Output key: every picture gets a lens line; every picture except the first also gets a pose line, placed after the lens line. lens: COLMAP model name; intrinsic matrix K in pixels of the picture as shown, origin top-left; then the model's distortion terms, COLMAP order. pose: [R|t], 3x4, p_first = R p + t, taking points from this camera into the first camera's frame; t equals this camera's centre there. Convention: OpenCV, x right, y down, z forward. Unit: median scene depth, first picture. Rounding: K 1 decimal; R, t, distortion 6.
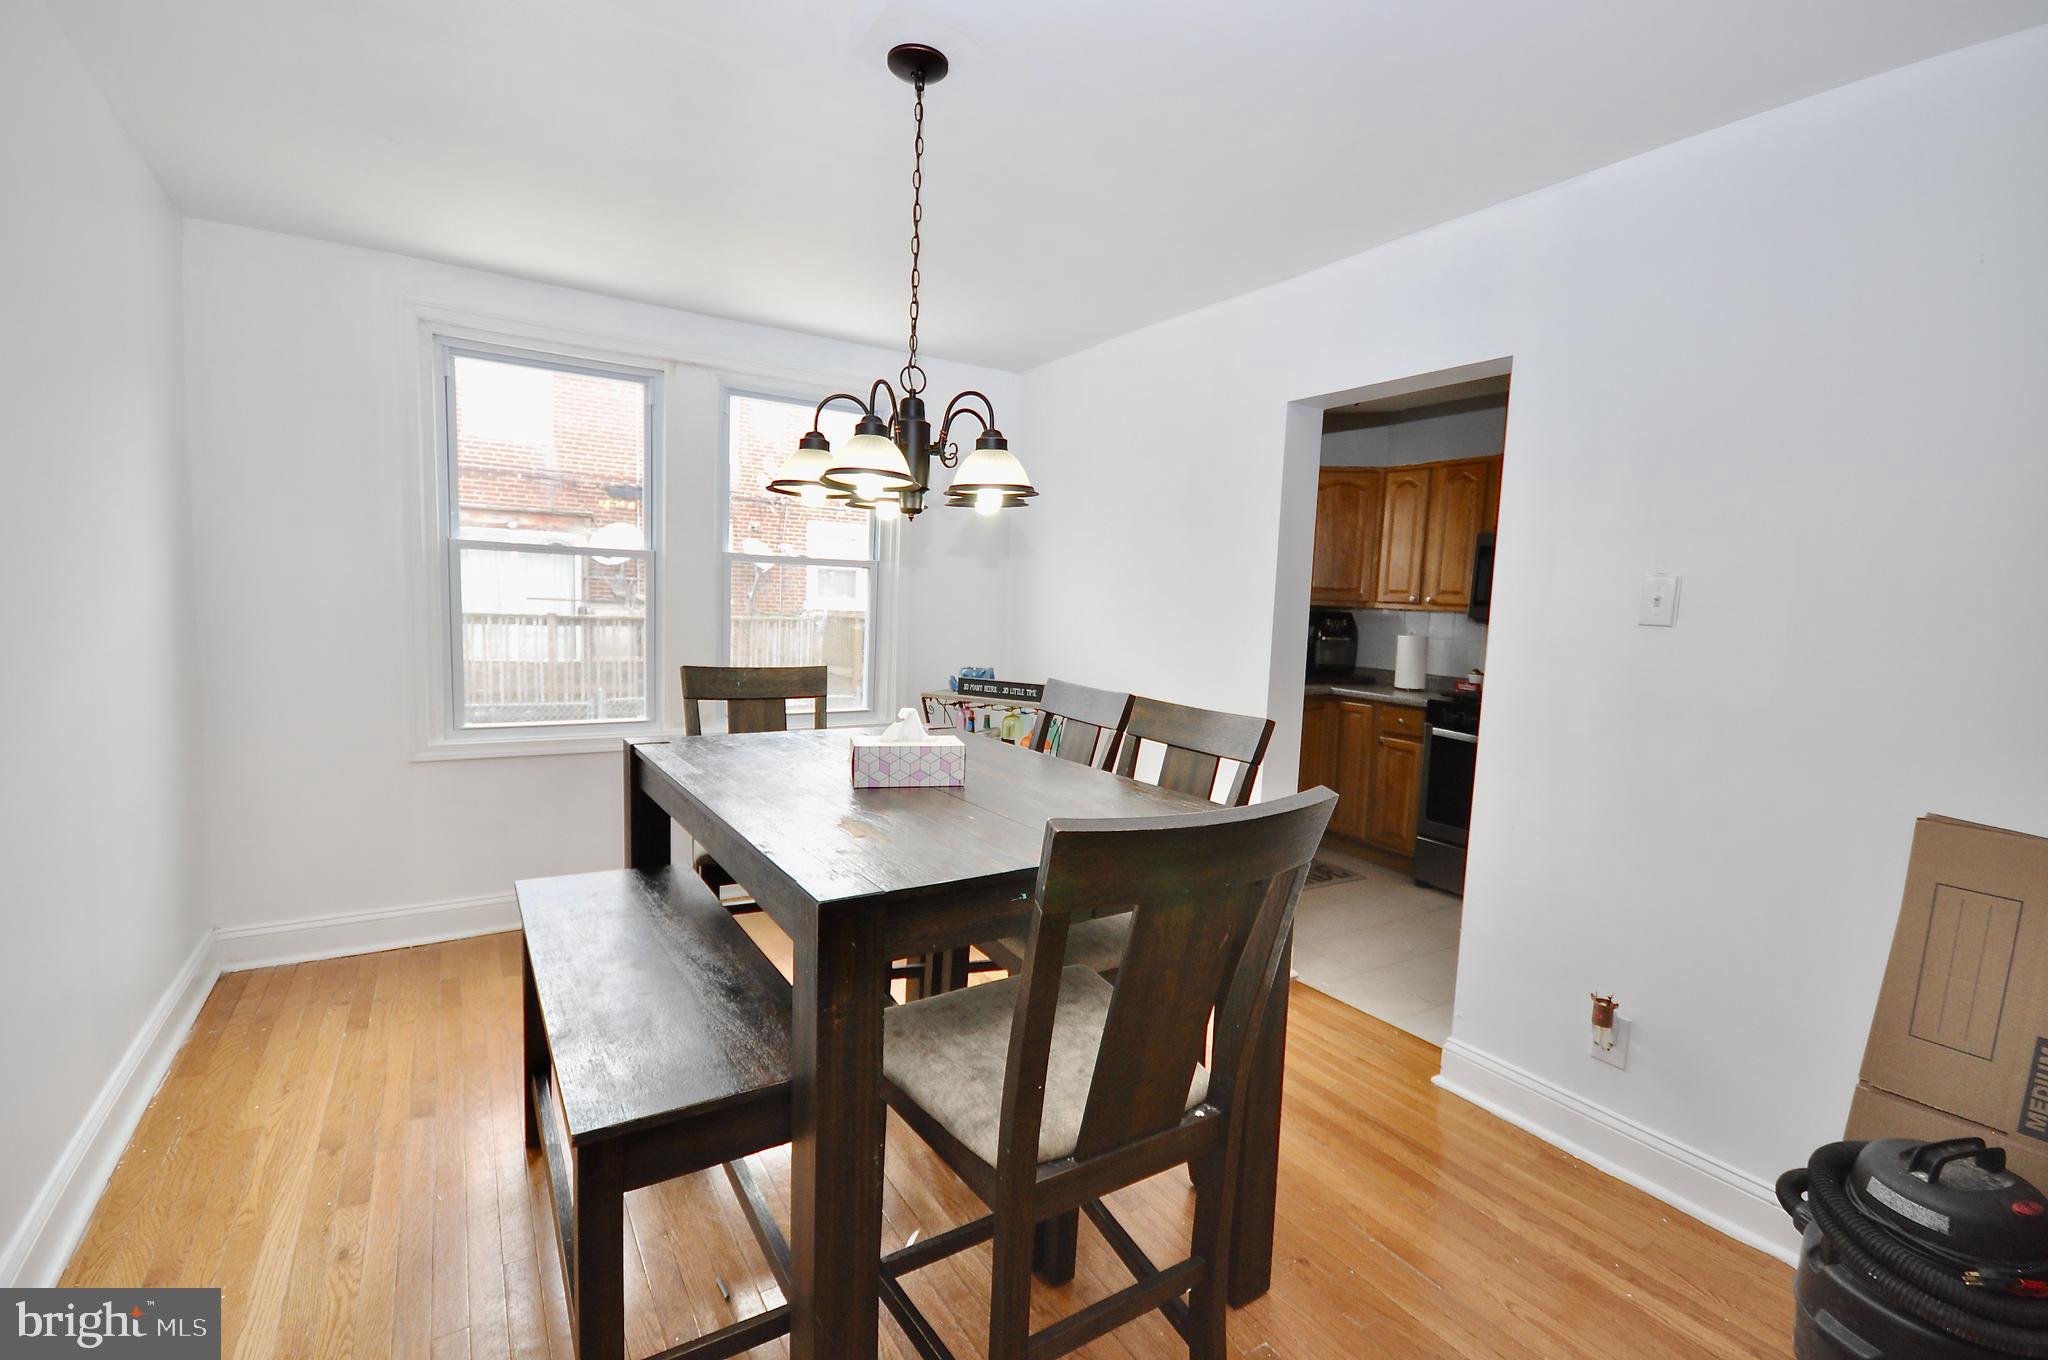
lens RADIAL K [[899.1, 0, 1025.4], [0, 899.1, 682.2], [0, 0, 1]] dist [0.022917, -0.019532]
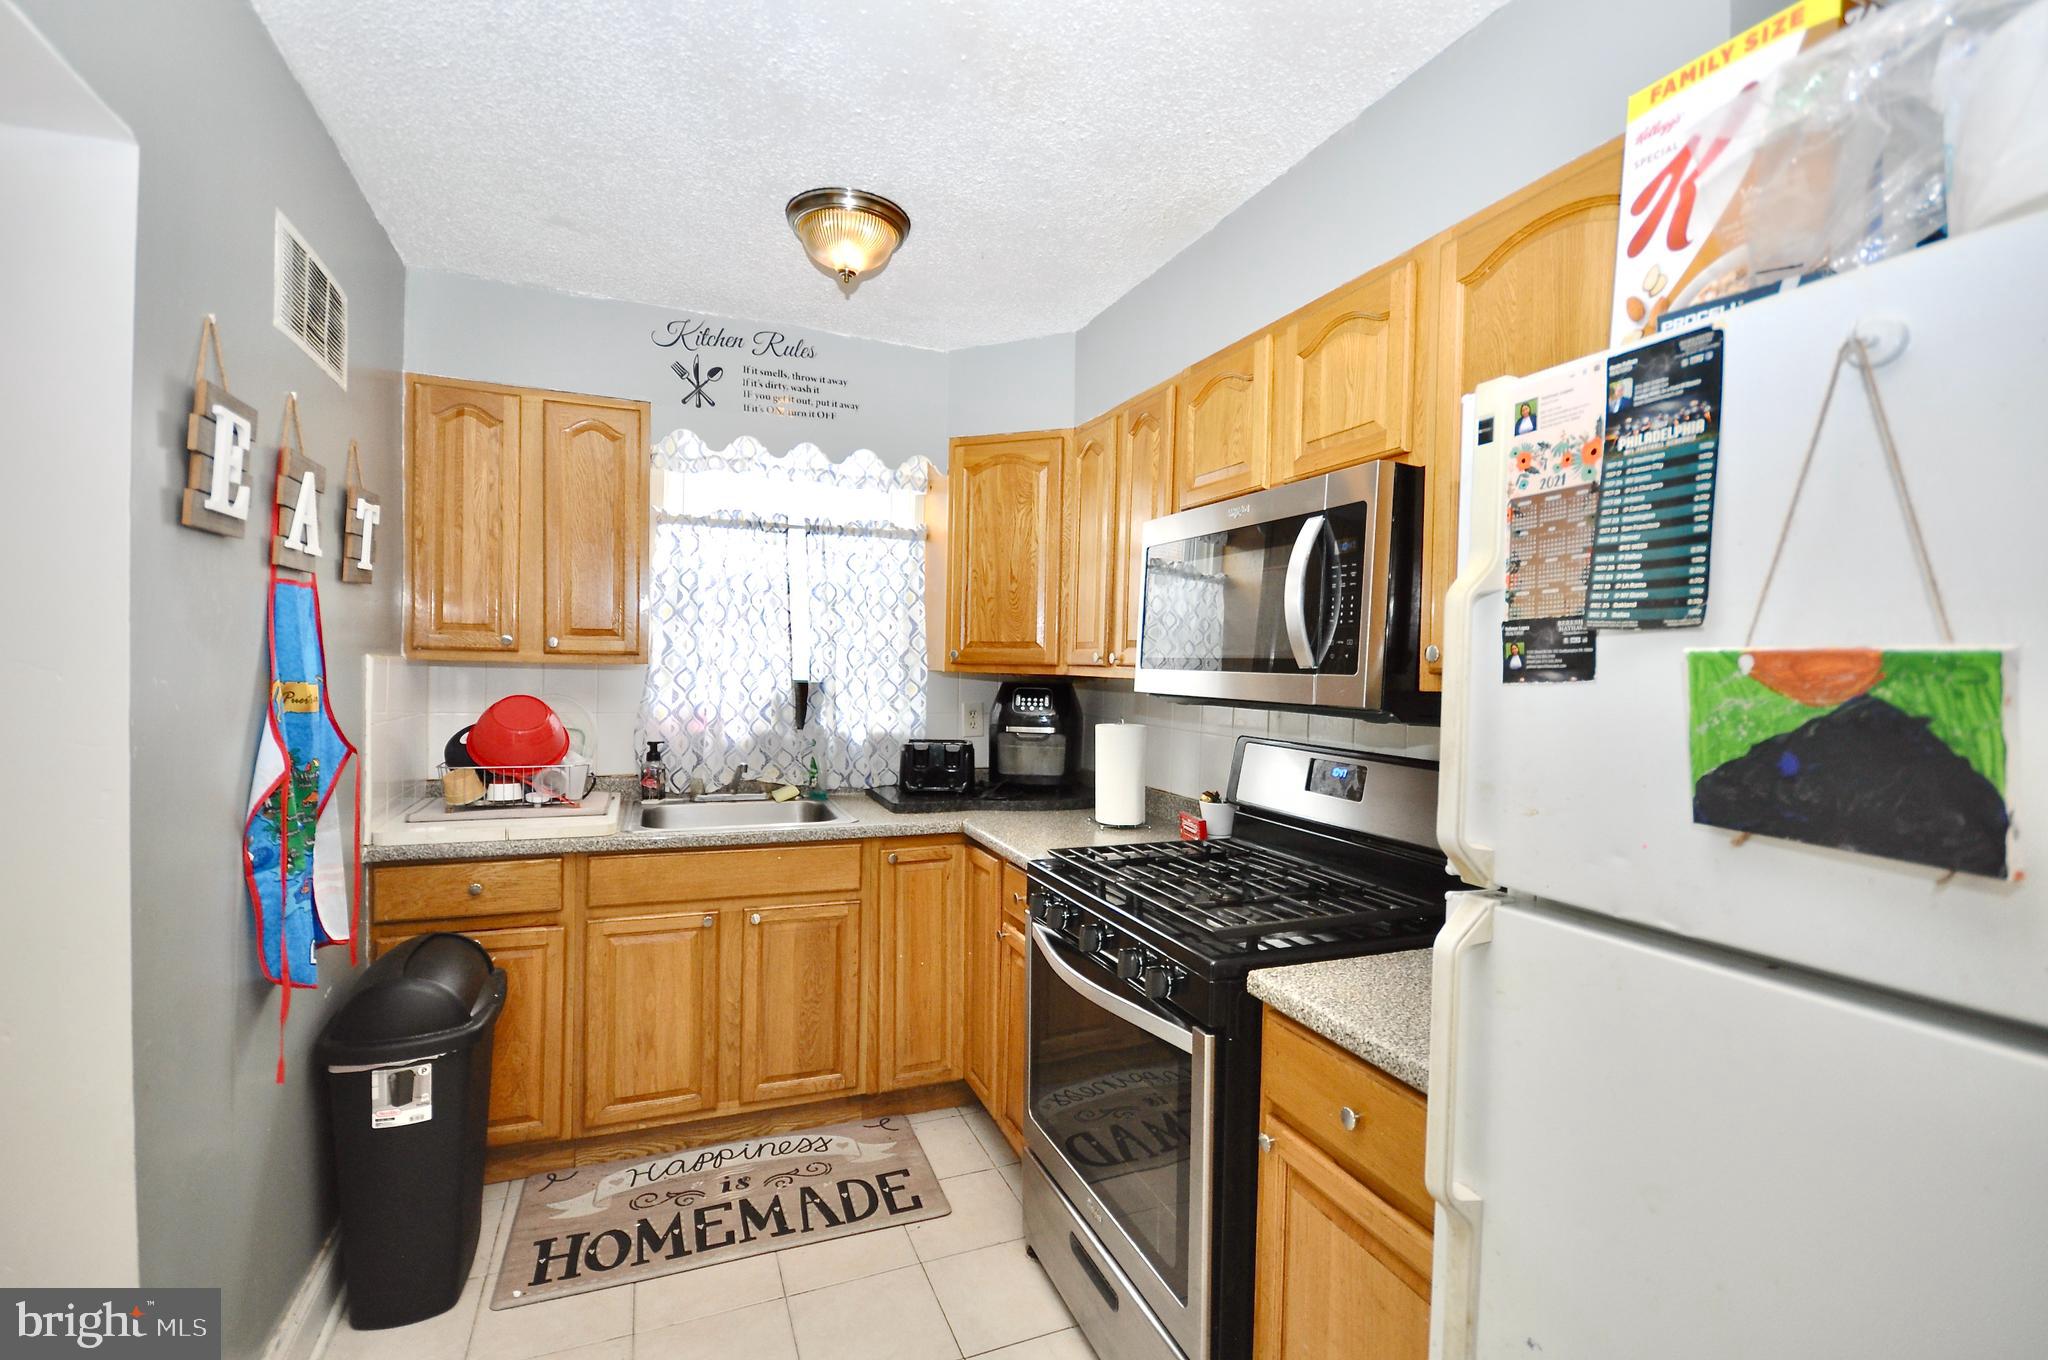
lens RADIAL K [[905.6, 0, 1013.5], [0, 905.6, 678.1], [0, 0, 1]] dist [-0.003062, 0.000073]
pose [[0.982456, -0.018917, -0.185533, 0.914980], [0.003805, 0.996669, -0.081469, -0.068878], [0.186456, 0.079334, 0.979255, 0.884629]]
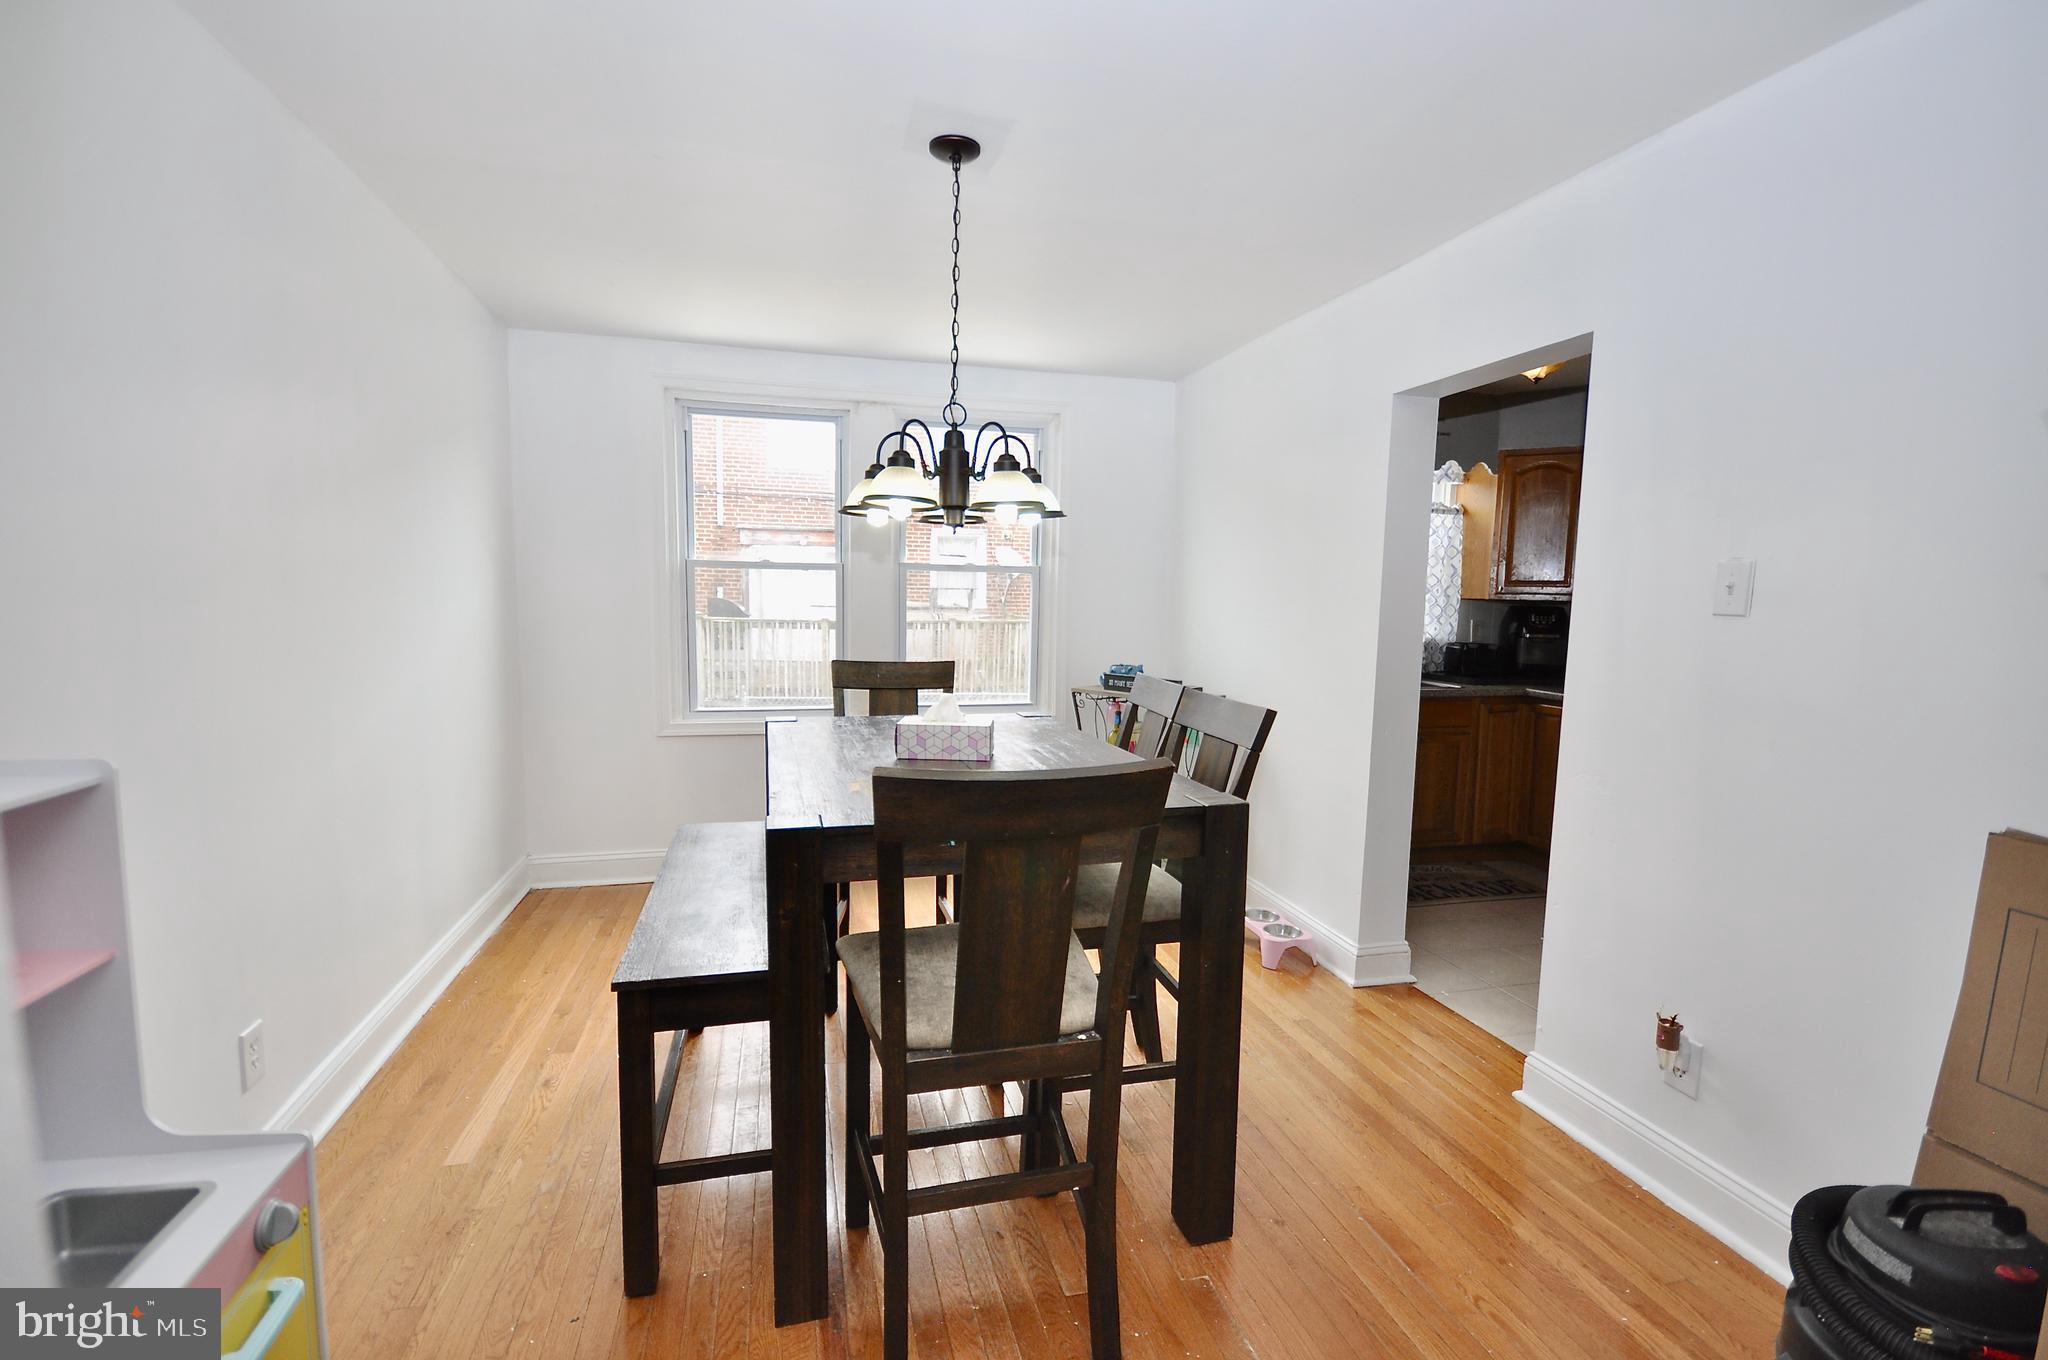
lens RADIAL K [[904.3, 0, 1024.0], [0, 904.3, 680.0], [0, 0, 1]] dist [0.017980, -0.016808]
pose [[0.953291, 0.008666, -0.301928, 0.252027], [-0.010124, 0.999943, -0.003265, 0.011025], [0.301883, 0.006169, 0.953325, -0.076708]]
